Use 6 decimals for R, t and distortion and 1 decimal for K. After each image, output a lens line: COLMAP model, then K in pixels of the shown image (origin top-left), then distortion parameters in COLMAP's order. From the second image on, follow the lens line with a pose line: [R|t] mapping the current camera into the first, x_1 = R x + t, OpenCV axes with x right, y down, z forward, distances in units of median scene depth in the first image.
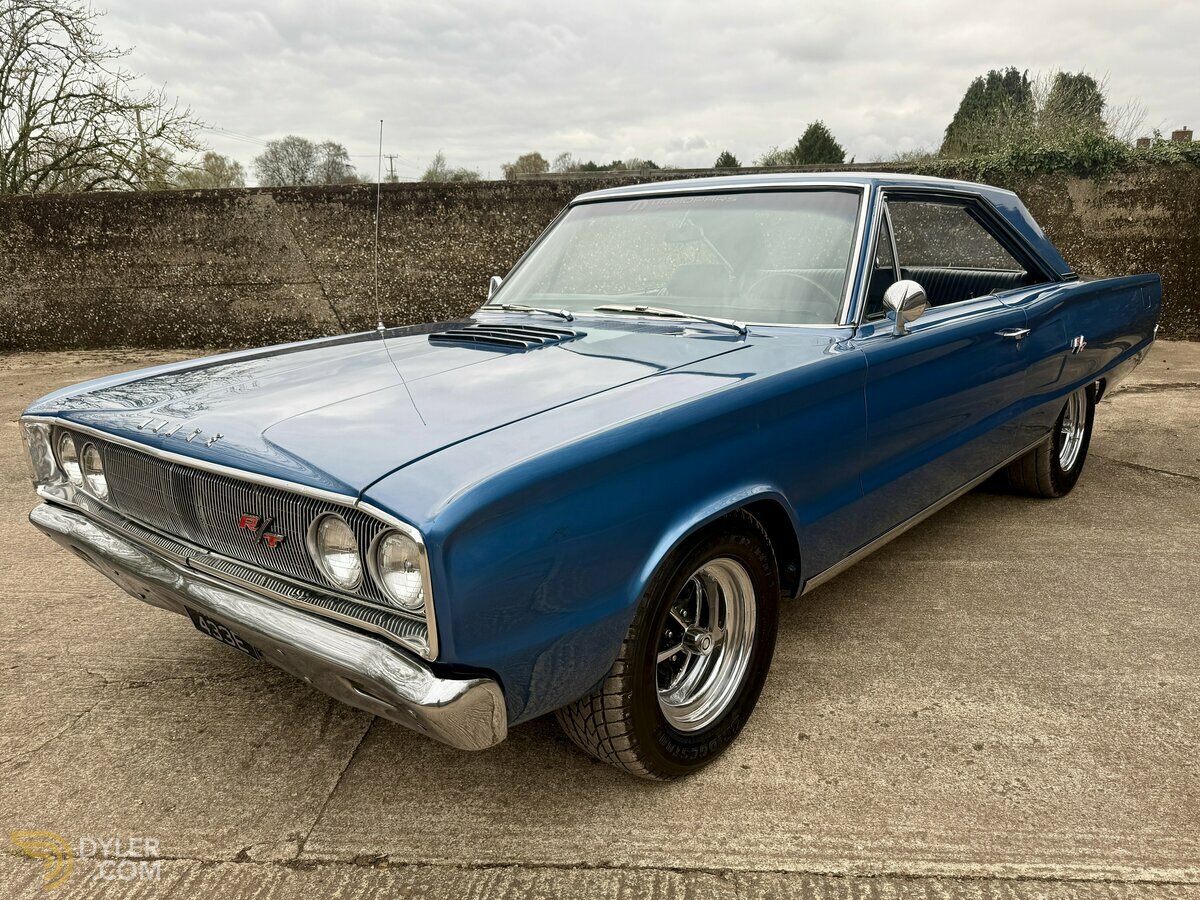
lens RADIAL K [[924.0, 0, 617.4], [0, 924.0, 472.6], [0, 0, 1]] dist [0.043446, -0.067207]
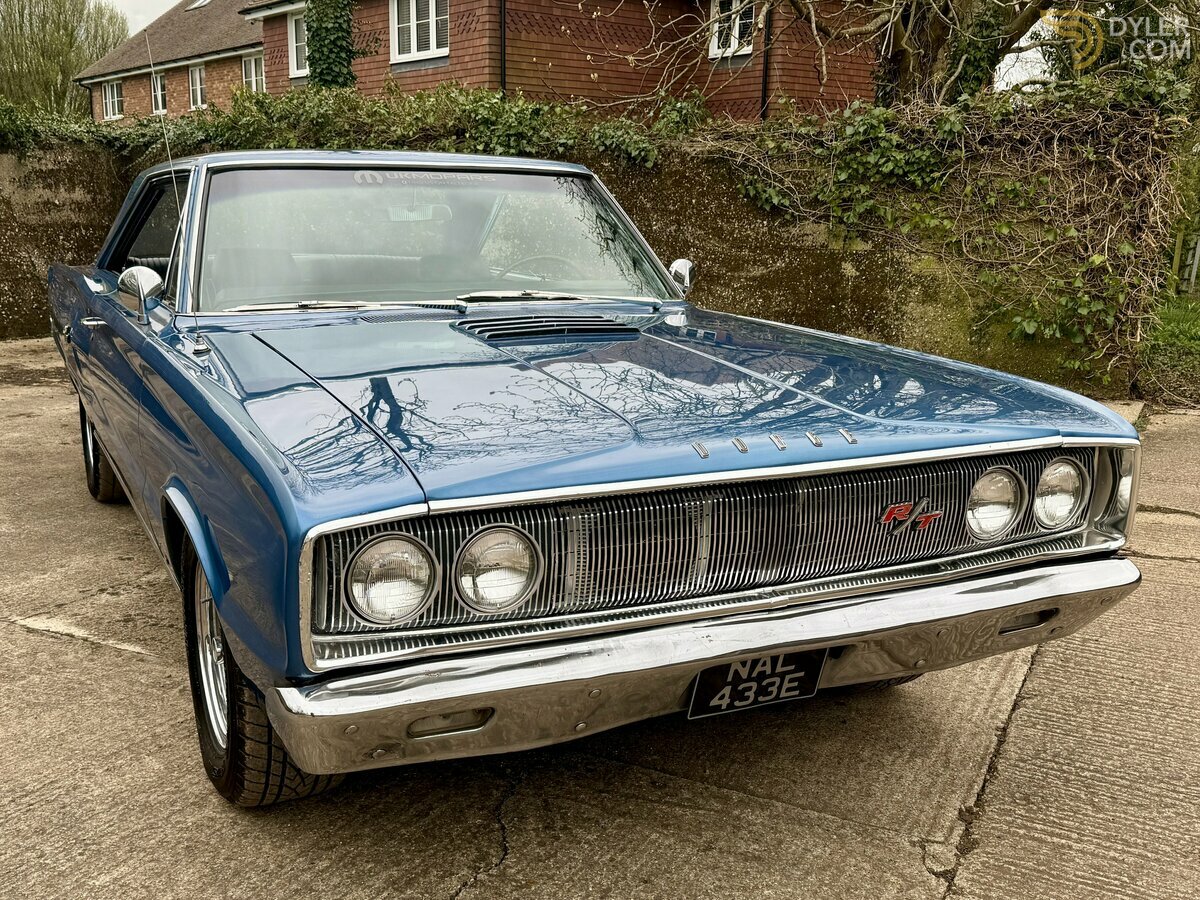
lens RADIAL K [[1167.7, 0, 526.1], [0, 1167.7, 450.3], [0, 0, 1]] dist [0.160901, -0.383236]
pose [[0.437872, -0.157568, 0.885122, -0.281885], [0.210713, 0.975085, 0.069343, -0.029717], [-0.873996, 0.156143, 0.460164, 0.136884]]
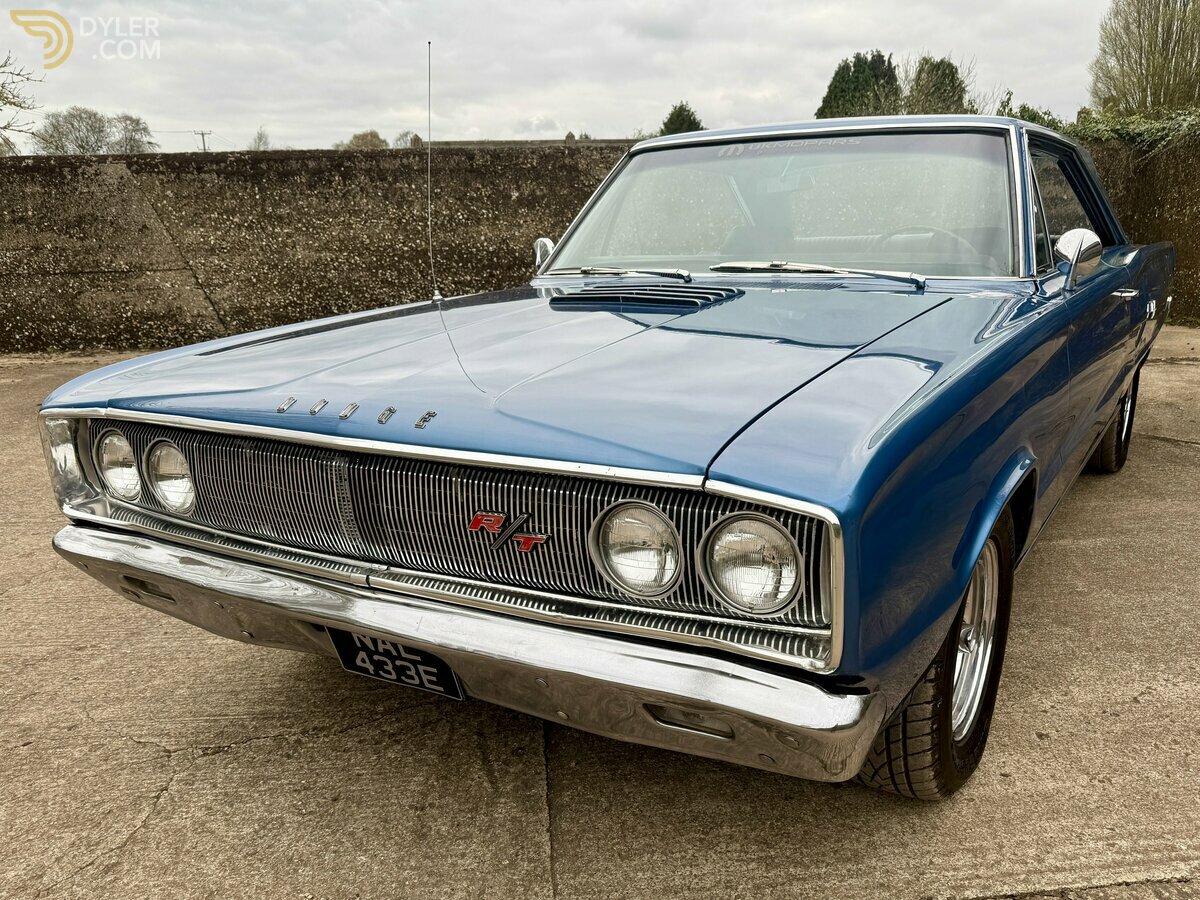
lens RADIAL K [[998.4, 0, 672.1], [0, 998.4, 510.0], [0, 0, 1]] dist [-0.002317, -0.012031]
pose [[0.982057, -0.052280, 0.181194, -0.069357], [0.046971, 0.998335, 0.033472, 0.004007], [-0.182642, -0.024361, 0.982878, 0.027431]]
